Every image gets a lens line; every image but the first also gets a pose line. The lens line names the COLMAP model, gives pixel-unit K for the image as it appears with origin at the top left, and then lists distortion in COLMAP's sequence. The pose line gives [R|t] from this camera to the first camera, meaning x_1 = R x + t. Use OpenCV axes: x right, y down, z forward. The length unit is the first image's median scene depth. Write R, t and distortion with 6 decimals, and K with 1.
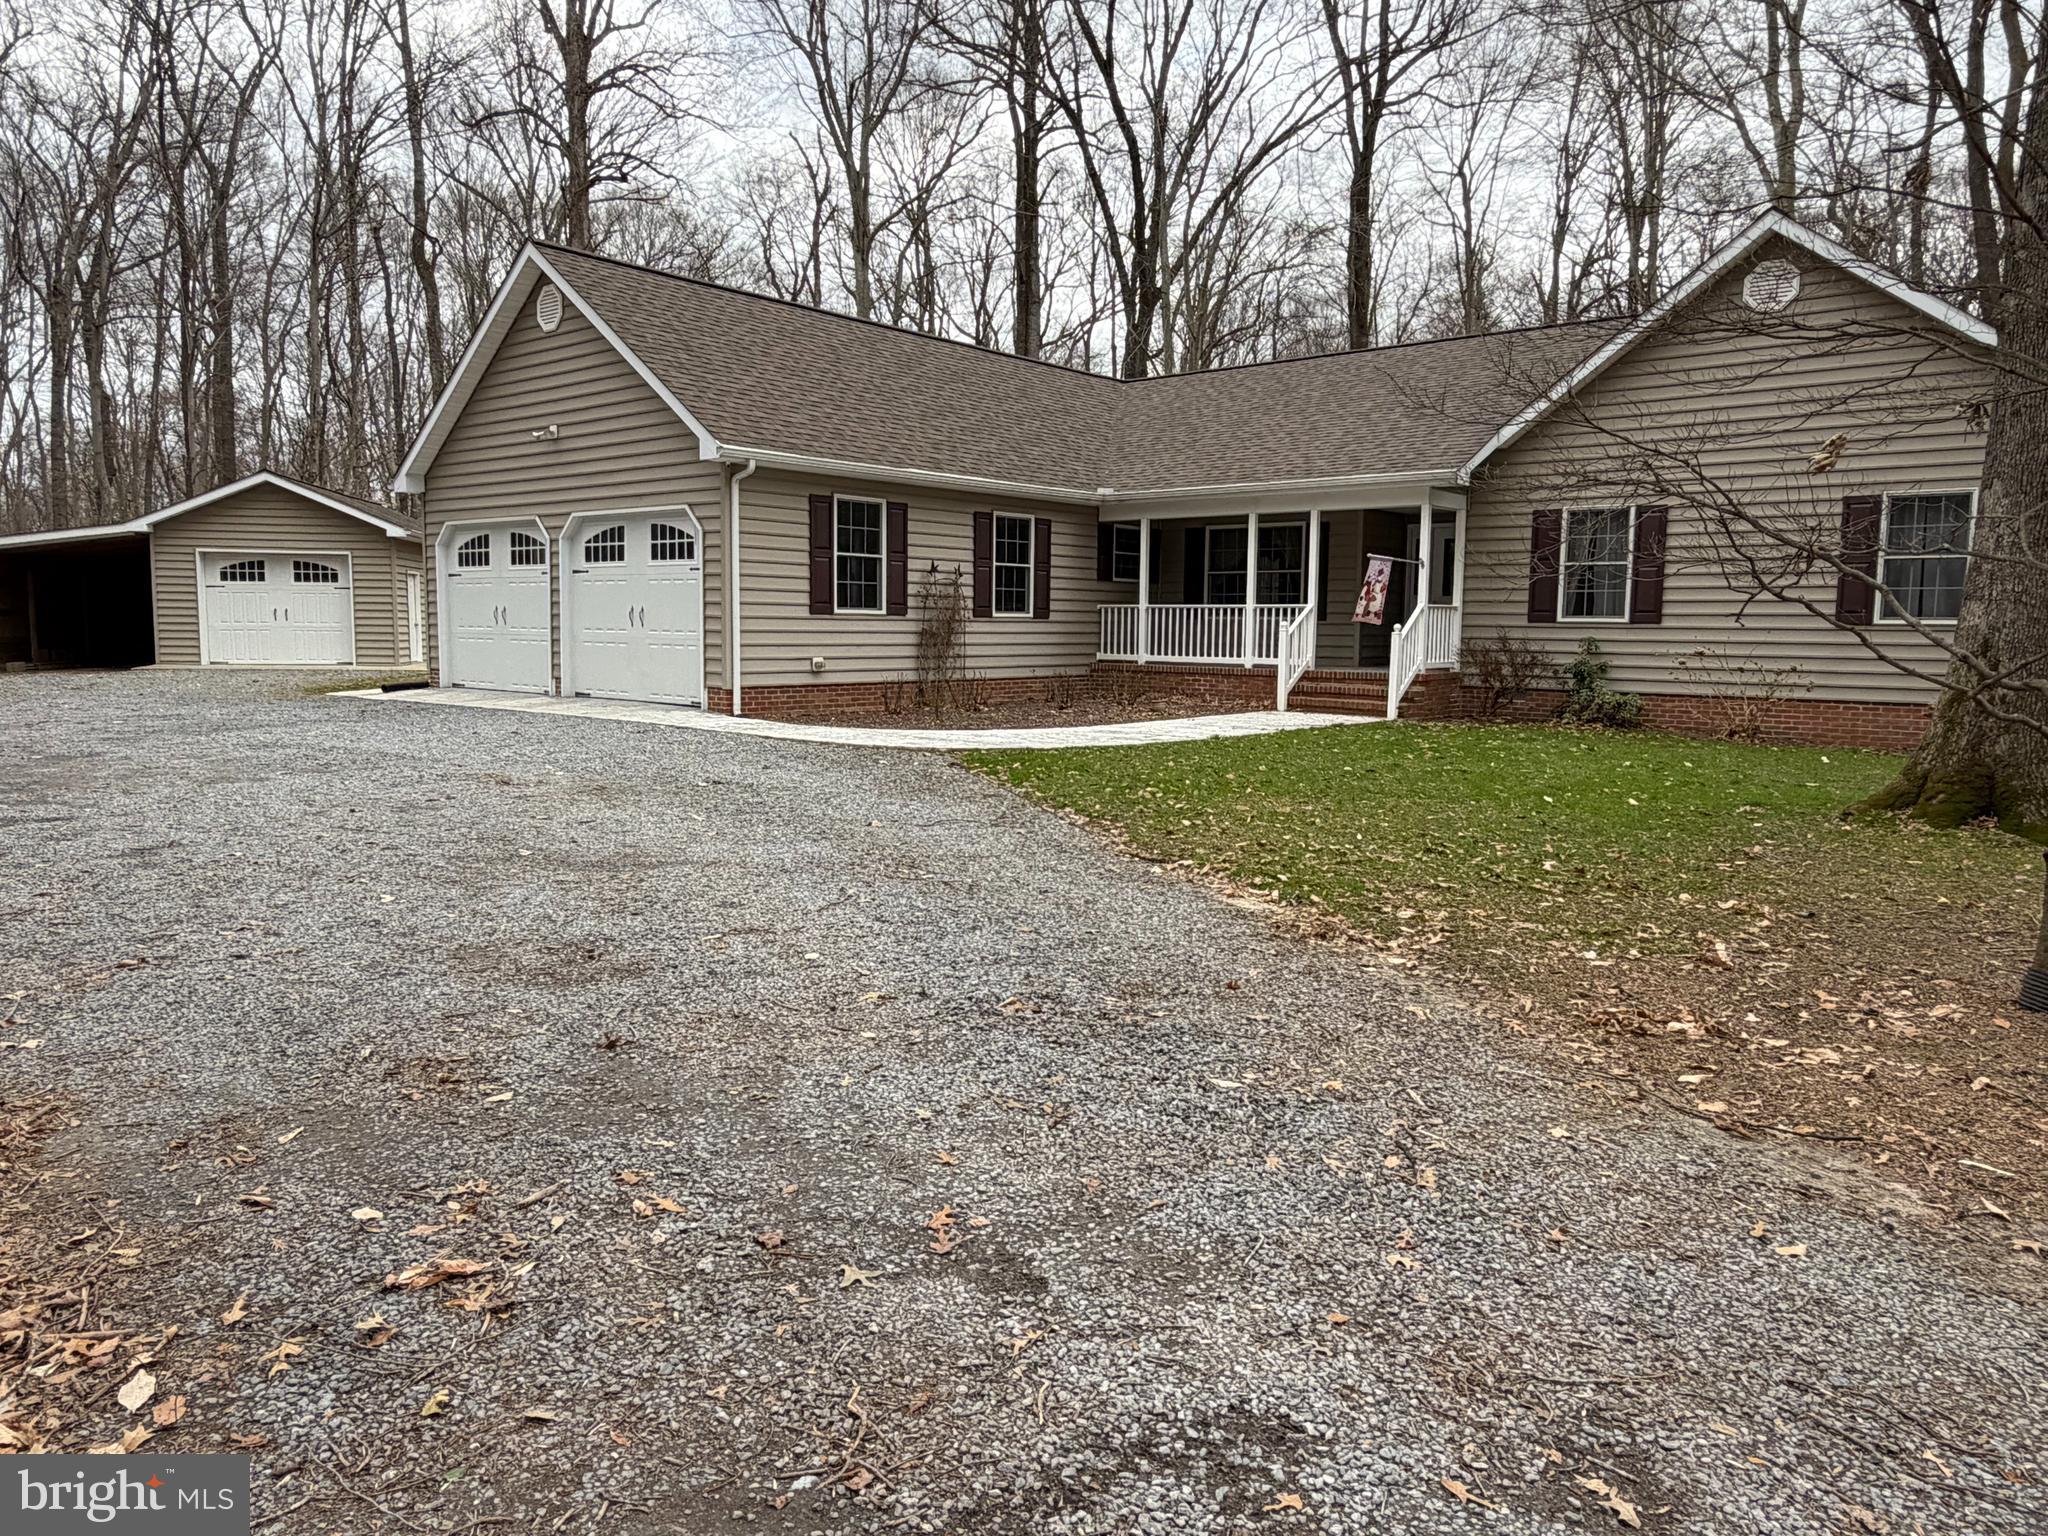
lens RADIAL K [[1378.8, 0, 1025.6], [0, 1378.8, 767.5], [0, 0, 1]] dist [-0.003066, 0.006092]
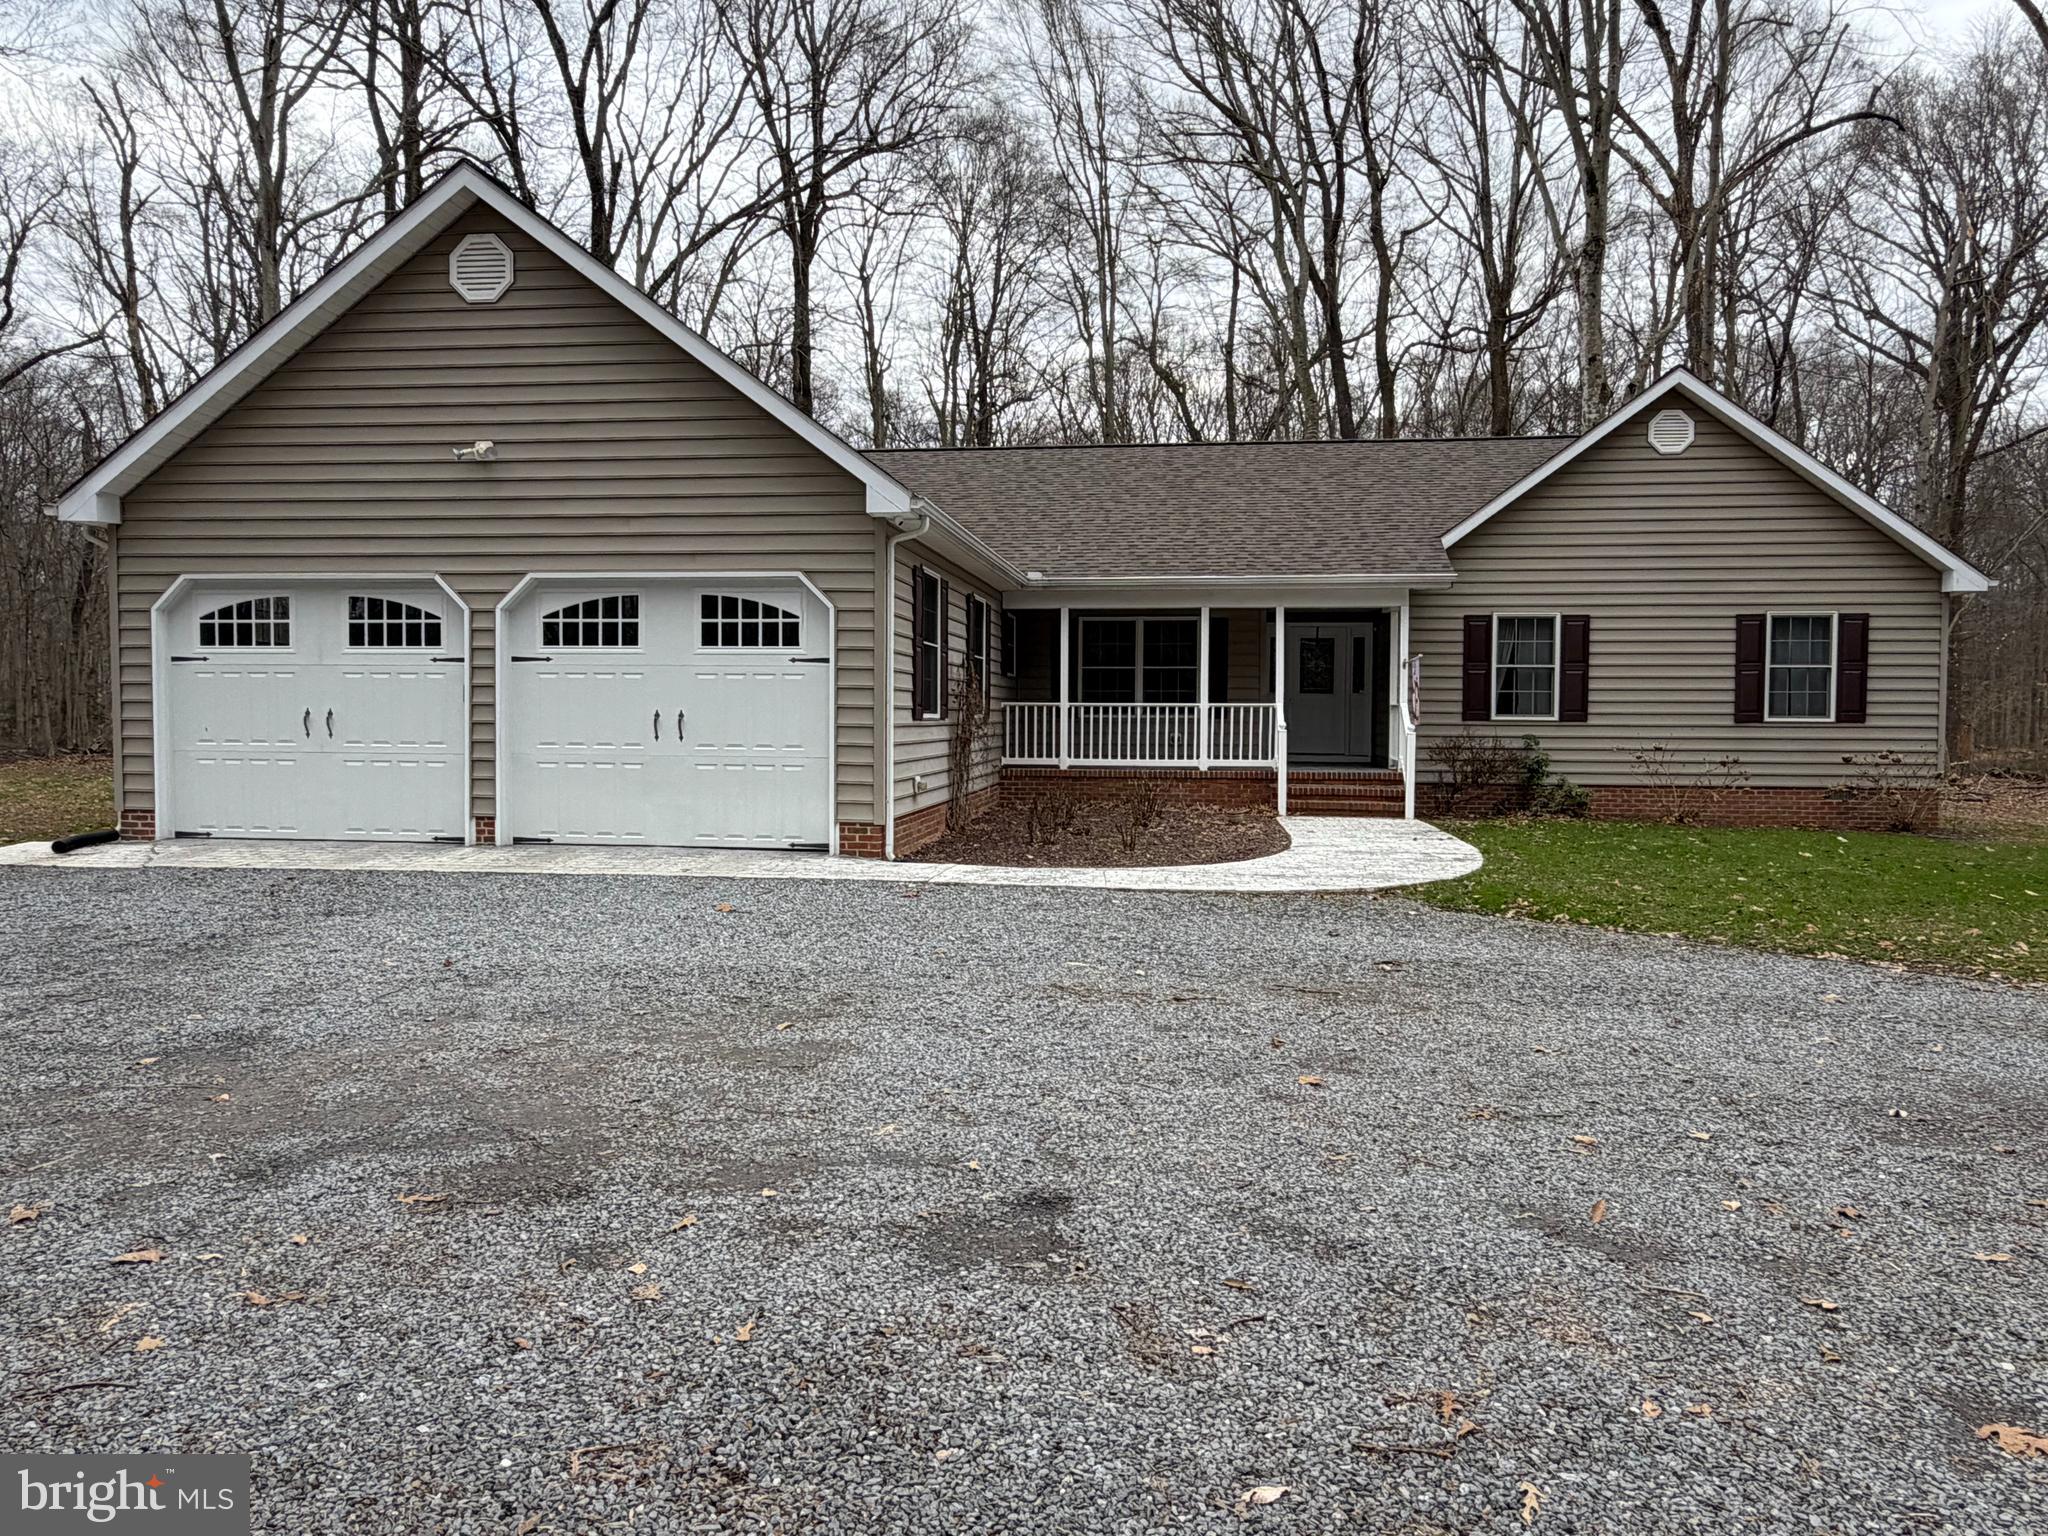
lens RADIAL K [[1378.8, 0, 1030.0], [0, 1378.8, 773.9], [0, 0, 1]] dist [-0.003066, 0.006092]
pose [[0.835817, -0.030665, 0.548151, -0.501416], [0.061150, 0.997426, -0.037443, -0.046466], [-0.545592, 0.064815, 0.835541, 0.311452]]
